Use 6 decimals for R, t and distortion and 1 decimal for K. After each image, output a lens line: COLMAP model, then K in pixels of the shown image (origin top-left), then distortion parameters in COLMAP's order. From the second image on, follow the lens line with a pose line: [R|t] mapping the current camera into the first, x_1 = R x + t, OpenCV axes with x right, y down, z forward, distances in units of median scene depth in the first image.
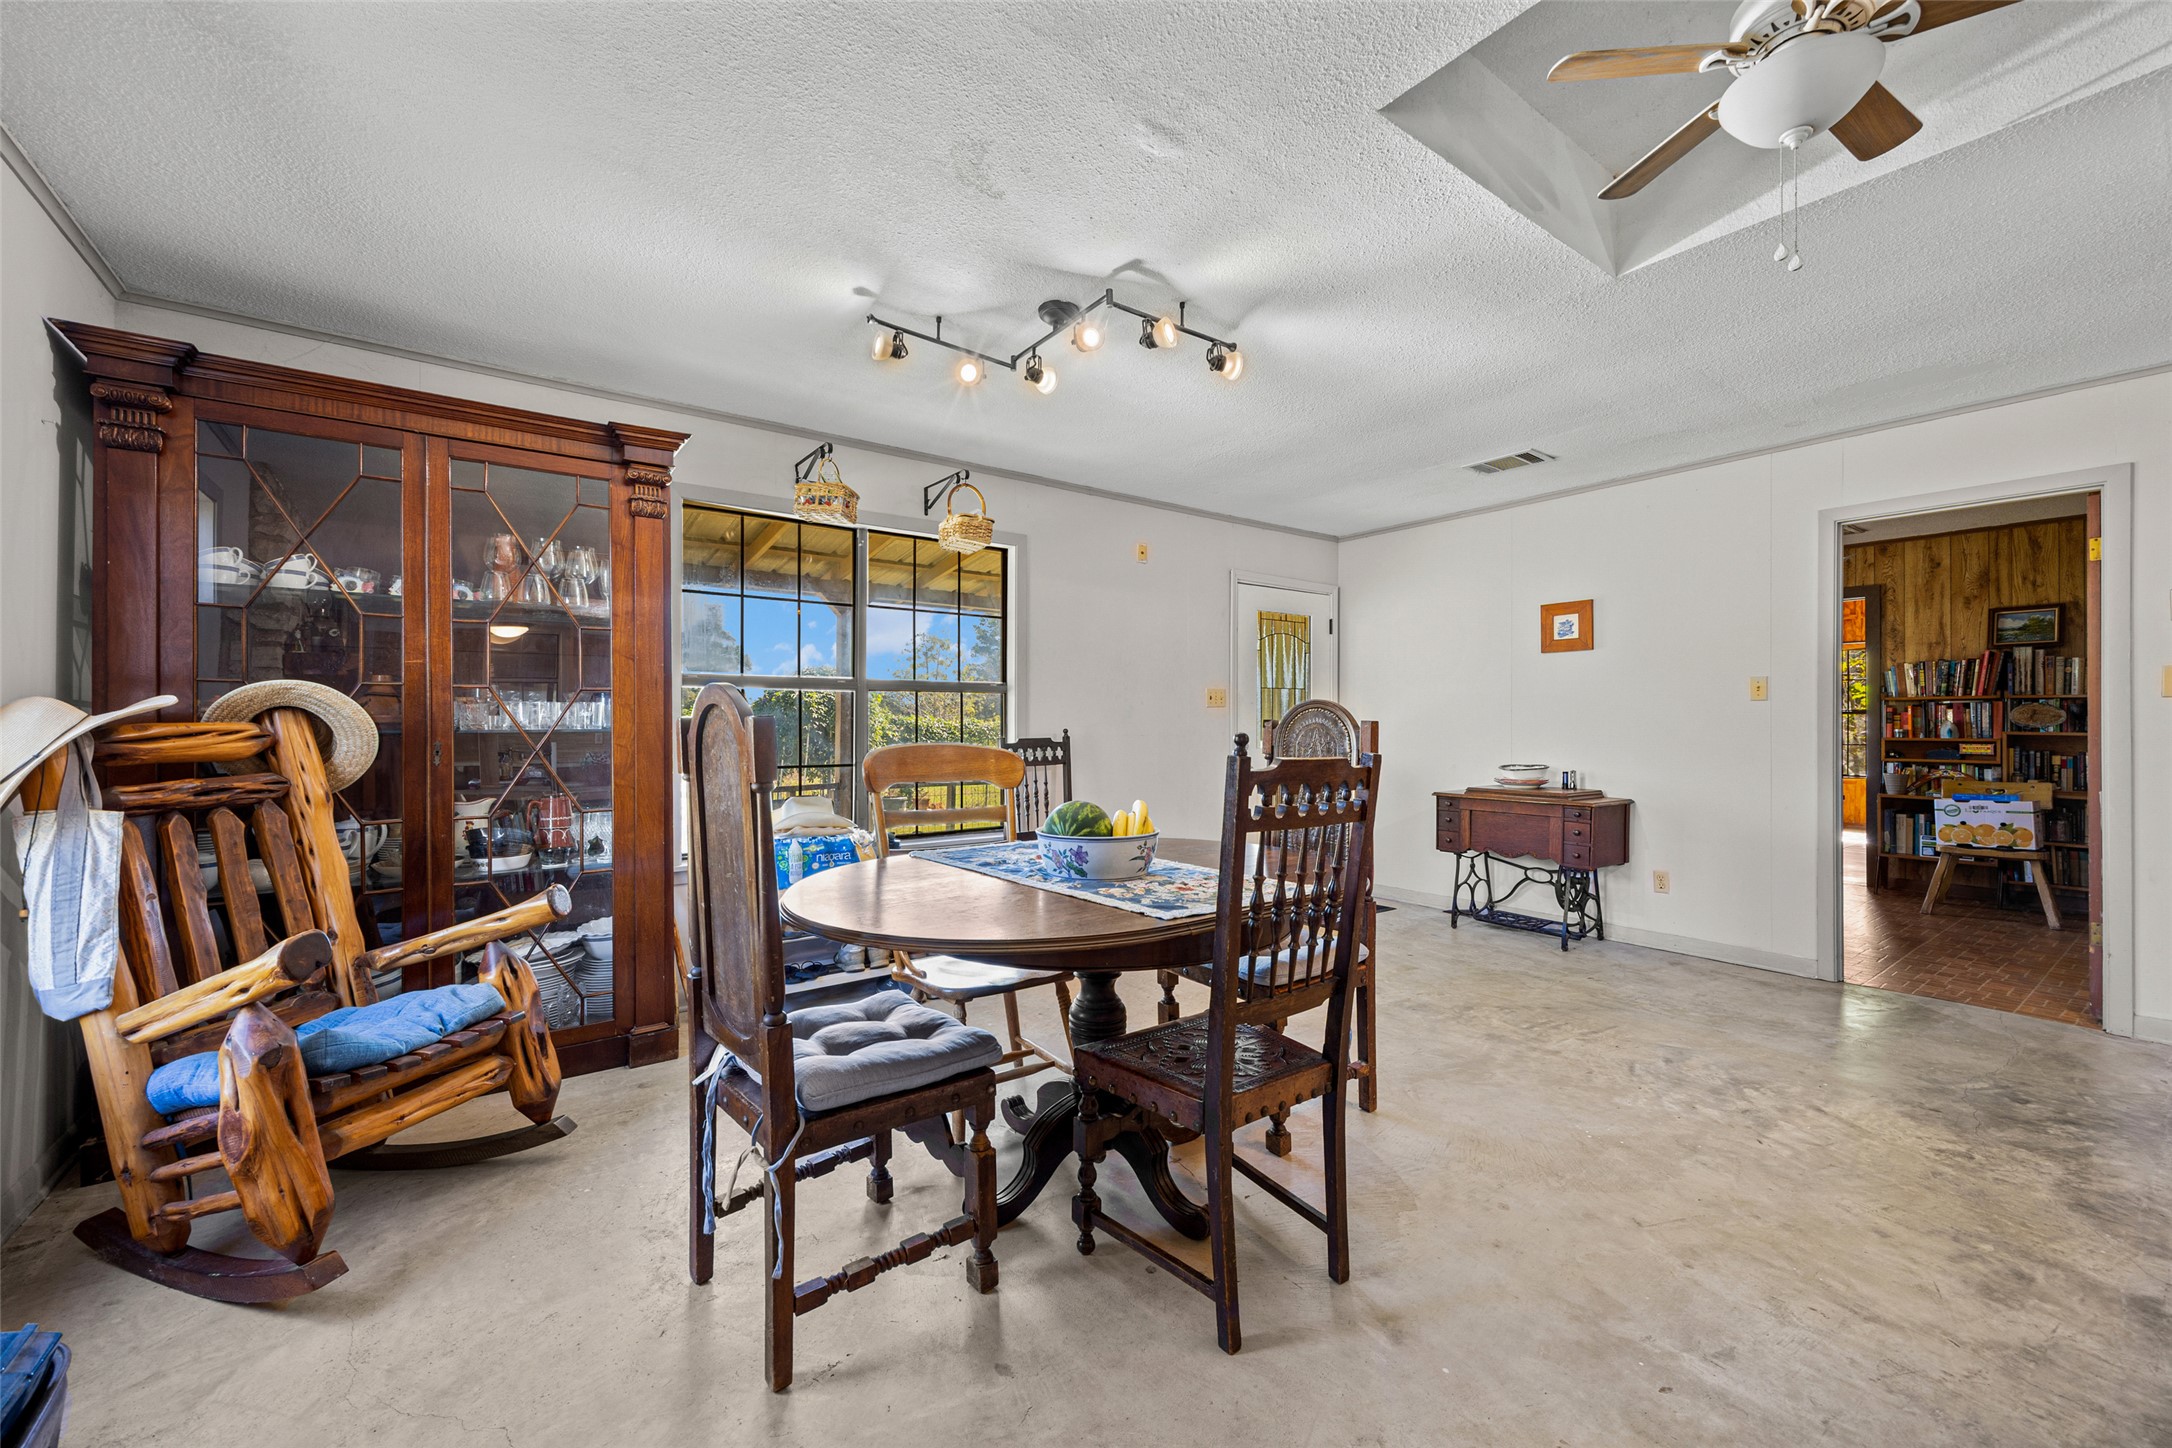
lens RADIAL K [[855.1, 0, 1086.8], [0, 855.1, 721.1], [0, 0, 1]] dist [0.008916, 0.000115]
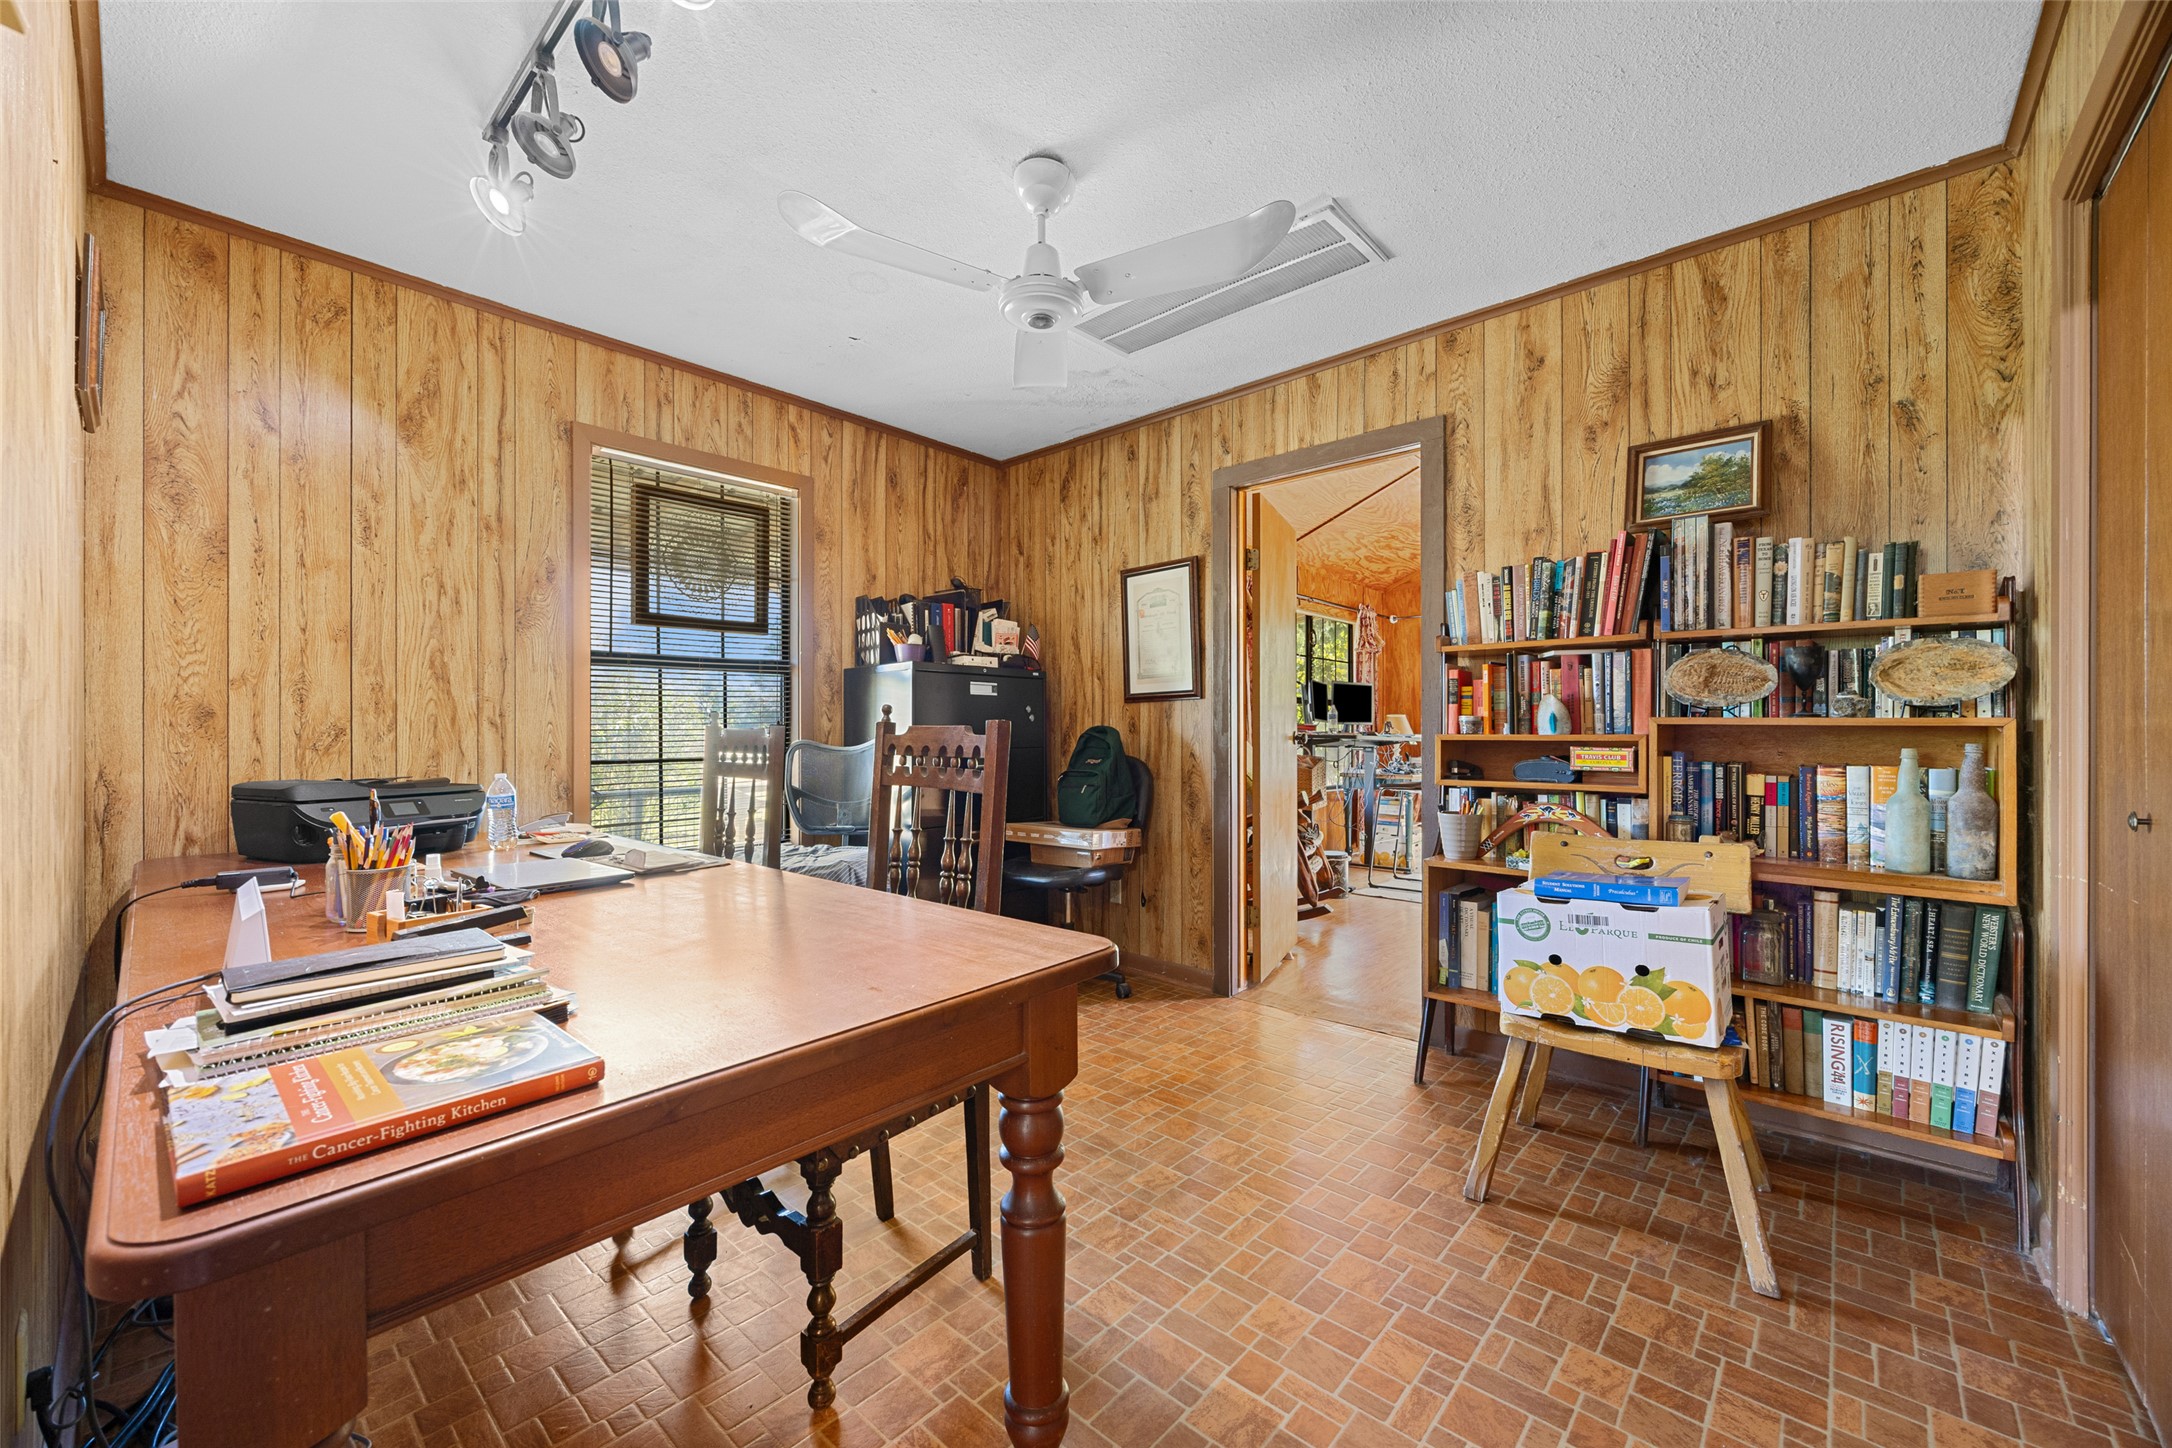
lens RADIAL K [[855.1, 0, 1073.3], [0, 855.1, 729.6], [0, 0, 1]] dist [0.008916, 0.000115]
pose [[0.980321, 0.004710, 0.197353, 0.680980], [-0.004132, 0.999986, -0.003339, 0.020000], [-0.197366, 0.002457, 0.980327, 0.625843]]
